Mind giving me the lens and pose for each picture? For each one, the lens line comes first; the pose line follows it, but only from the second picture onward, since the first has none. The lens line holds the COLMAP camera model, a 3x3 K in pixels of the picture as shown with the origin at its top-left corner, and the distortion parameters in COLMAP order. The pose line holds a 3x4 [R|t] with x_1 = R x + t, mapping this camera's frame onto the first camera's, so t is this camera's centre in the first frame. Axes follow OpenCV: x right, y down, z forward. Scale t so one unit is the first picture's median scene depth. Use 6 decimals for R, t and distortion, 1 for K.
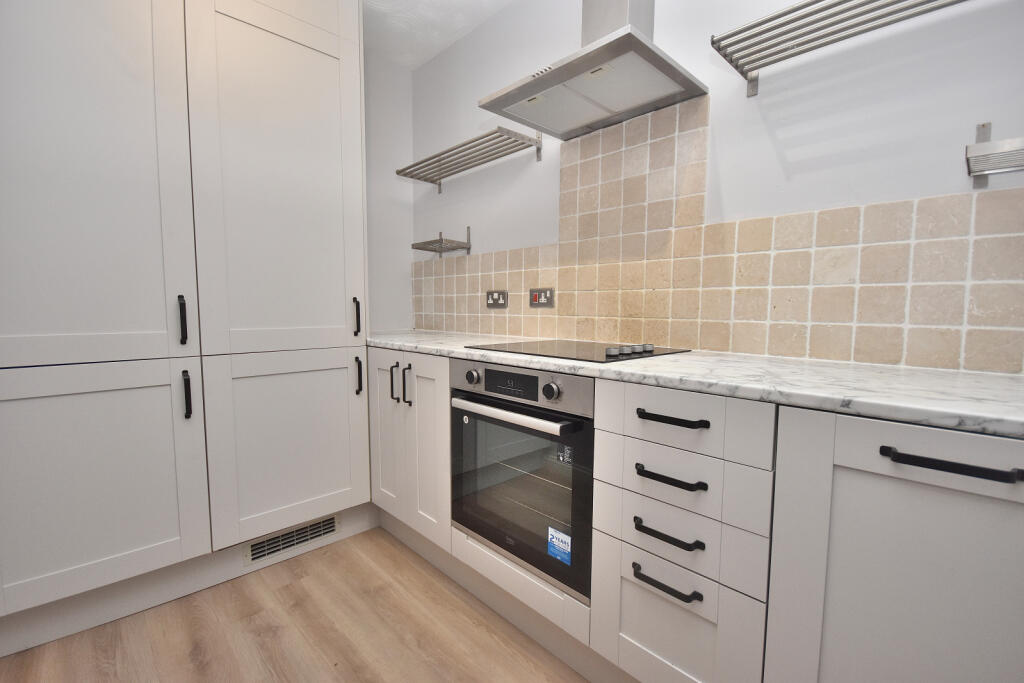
lens RADIAL K [[448.6, 0, 517.8], [0, 448.6, 344.1], [0, 0, 1]] dist [0.001364, 0.000604]
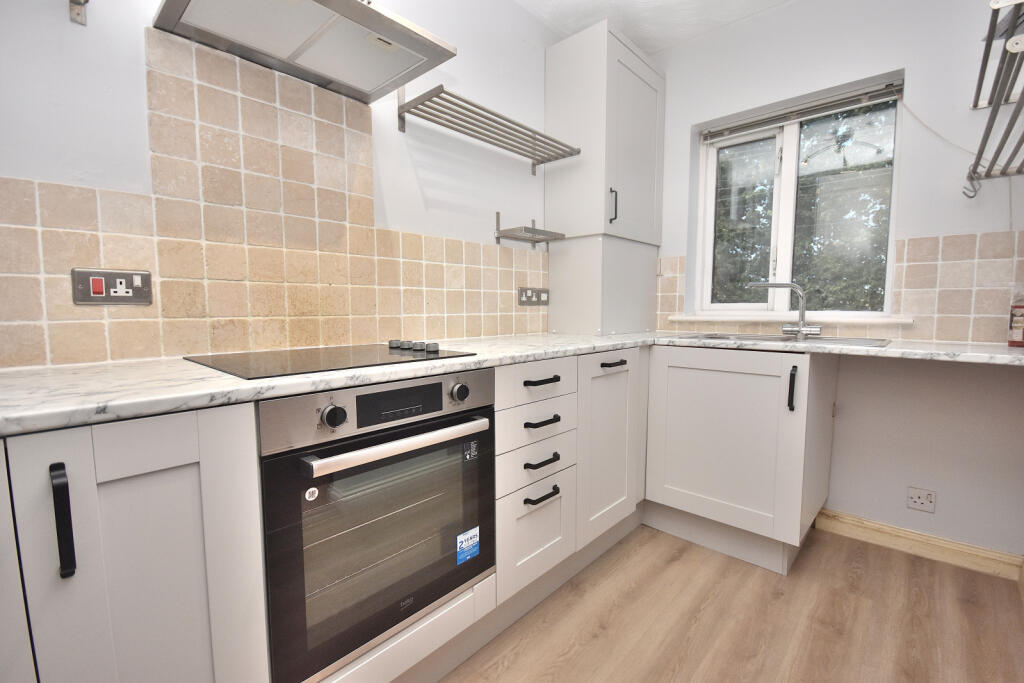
lens RADIAL K [[448.6, 0, 518.2], [0, 448.6, 341.5], [0, 0, 1]] dist [0.001364, 0.000604]
pose [[-0.060244, -0.087058, 0.994380, -0.726580], [0.082361, 0.992359, 0.091871, -0.066485], [-0.994780, 0.087433, -0.052614, 0.762826]]
